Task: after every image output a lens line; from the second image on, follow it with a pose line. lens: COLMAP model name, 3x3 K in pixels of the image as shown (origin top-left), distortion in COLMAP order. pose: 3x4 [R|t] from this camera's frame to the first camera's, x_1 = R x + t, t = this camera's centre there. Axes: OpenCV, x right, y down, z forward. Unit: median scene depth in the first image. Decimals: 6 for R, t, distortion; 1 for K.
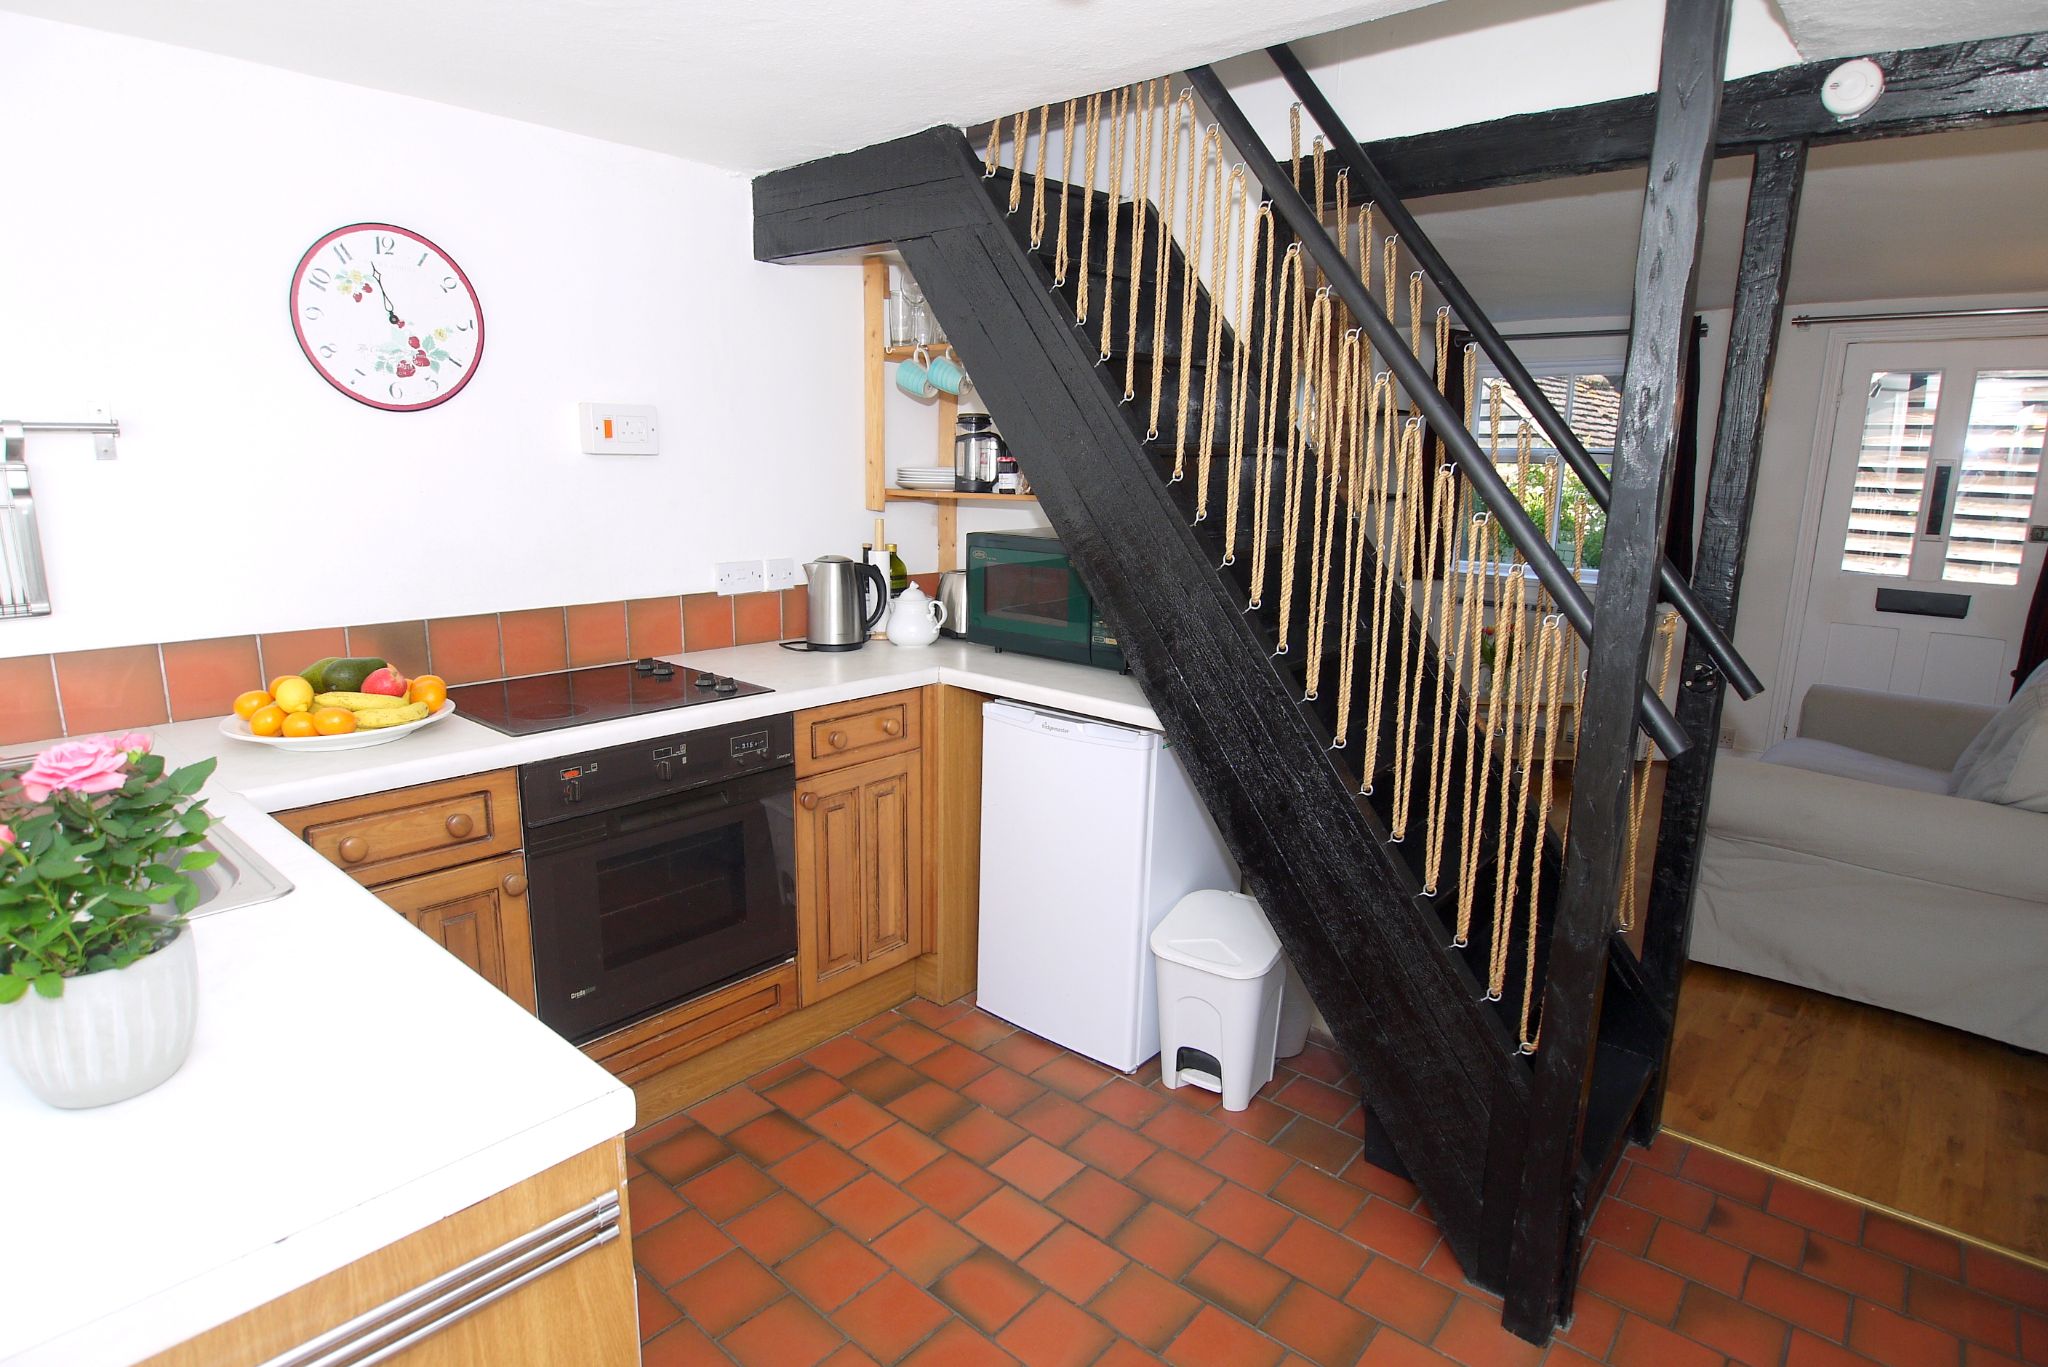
lens RADIAL K [[1089.2, 0, 1013.5], [0, 1089.2, 691.9], [0, 0, 1]] dist [-0.000852, -0.014040]
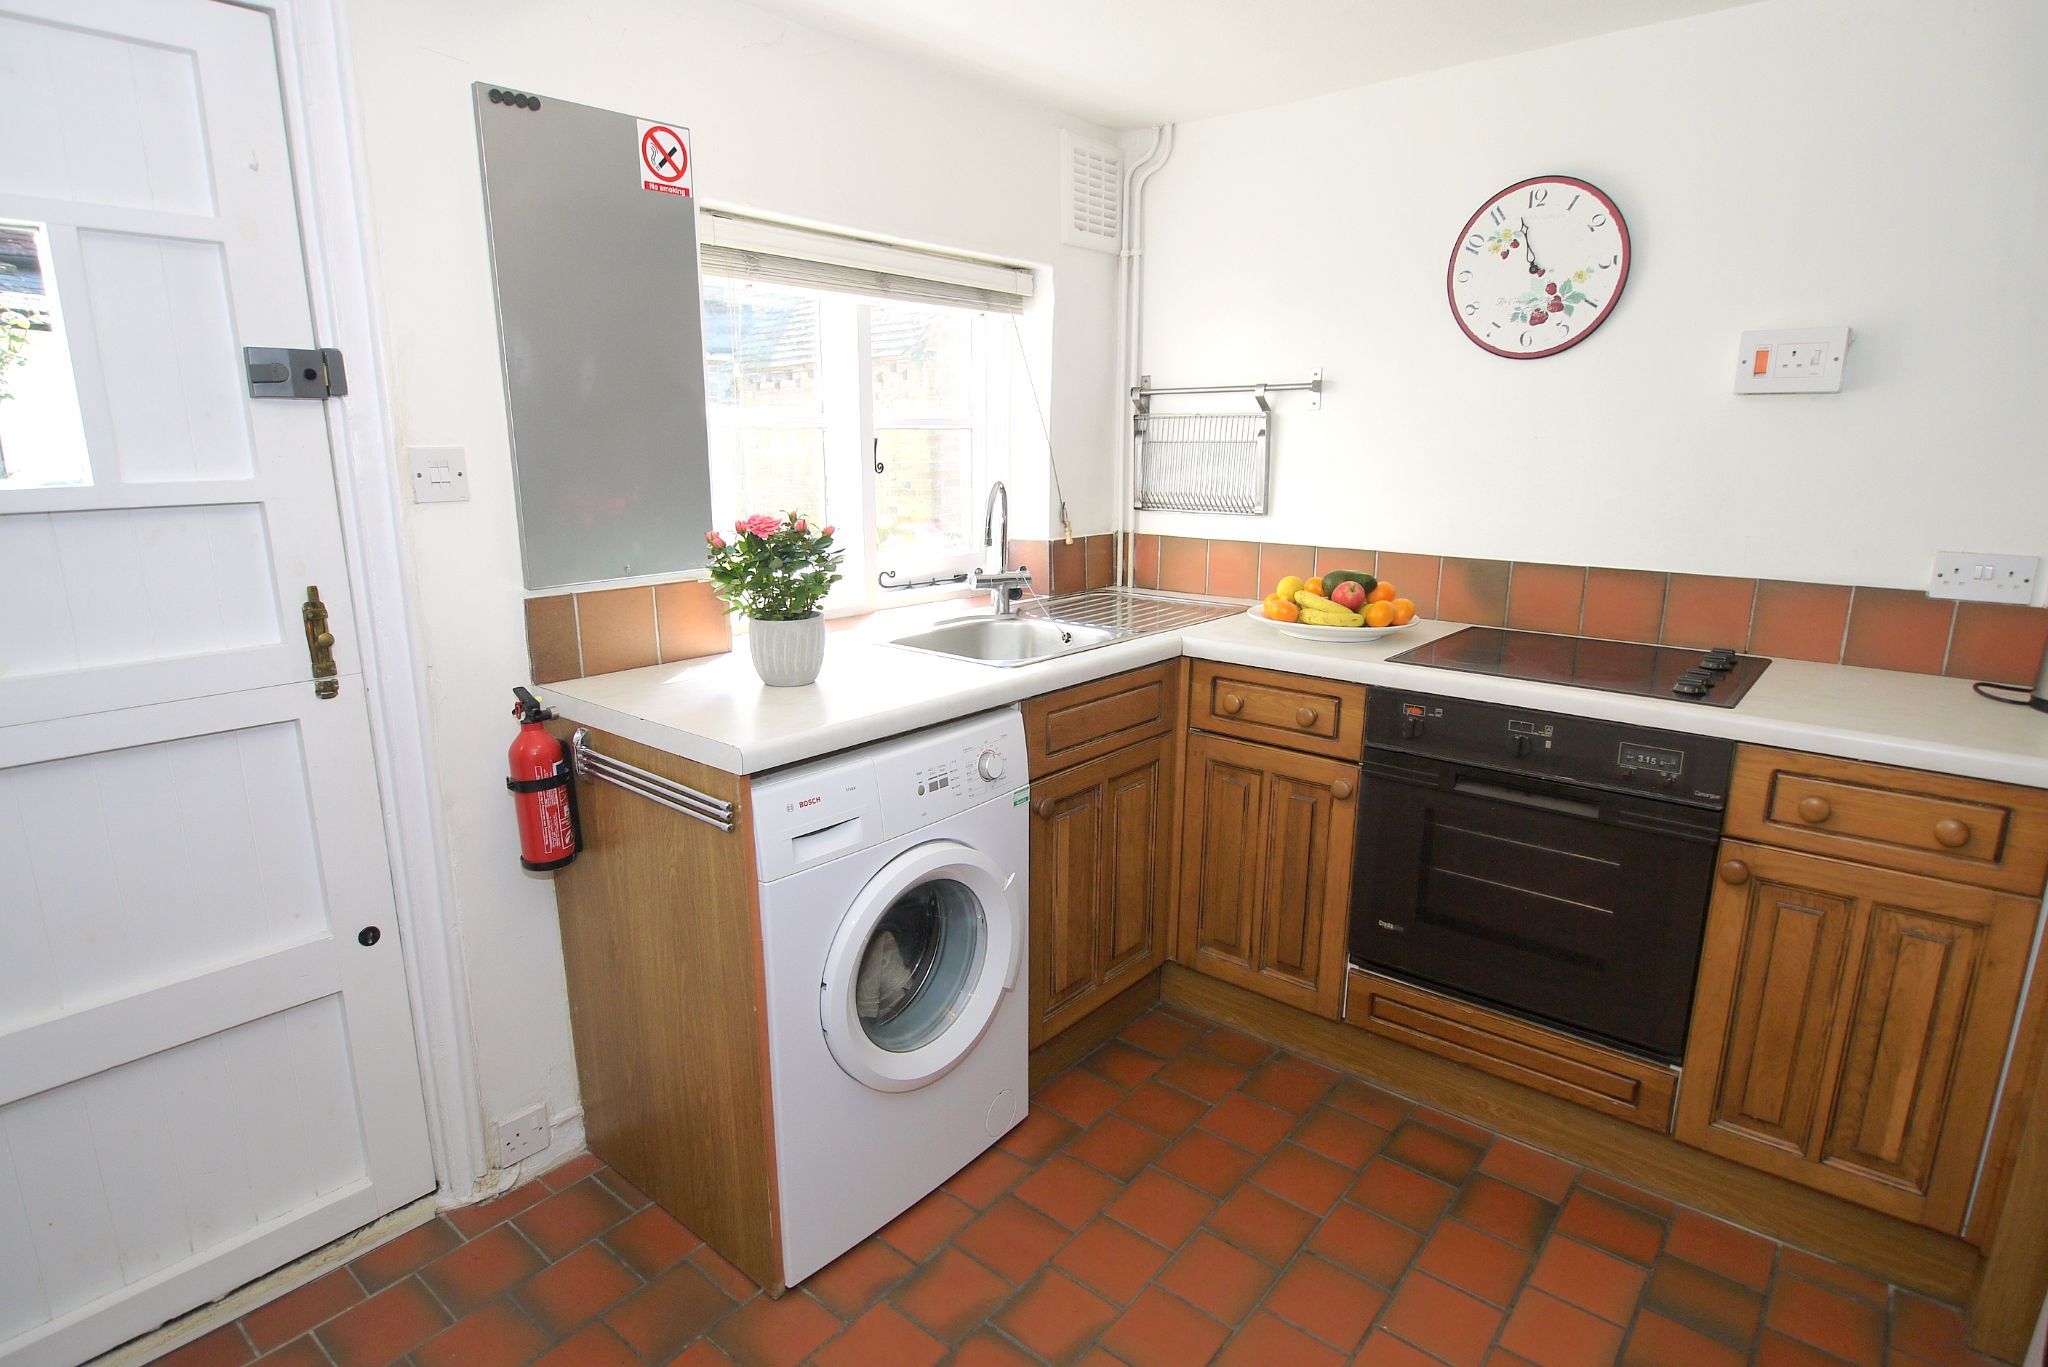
lens RADIAL K [[1089.2, 0, 1013.5], [0, 1089.2, 691.9], [0, 0, 1]] dist [-0.000852, -0.014040]
pose [[0.014567, 0.213097, -0.976923, 0.518983], [-0.212287, 0.955411, 0.205239, -0.063069], [0.977099, 0.204399, 0.059155, 0.526577]]
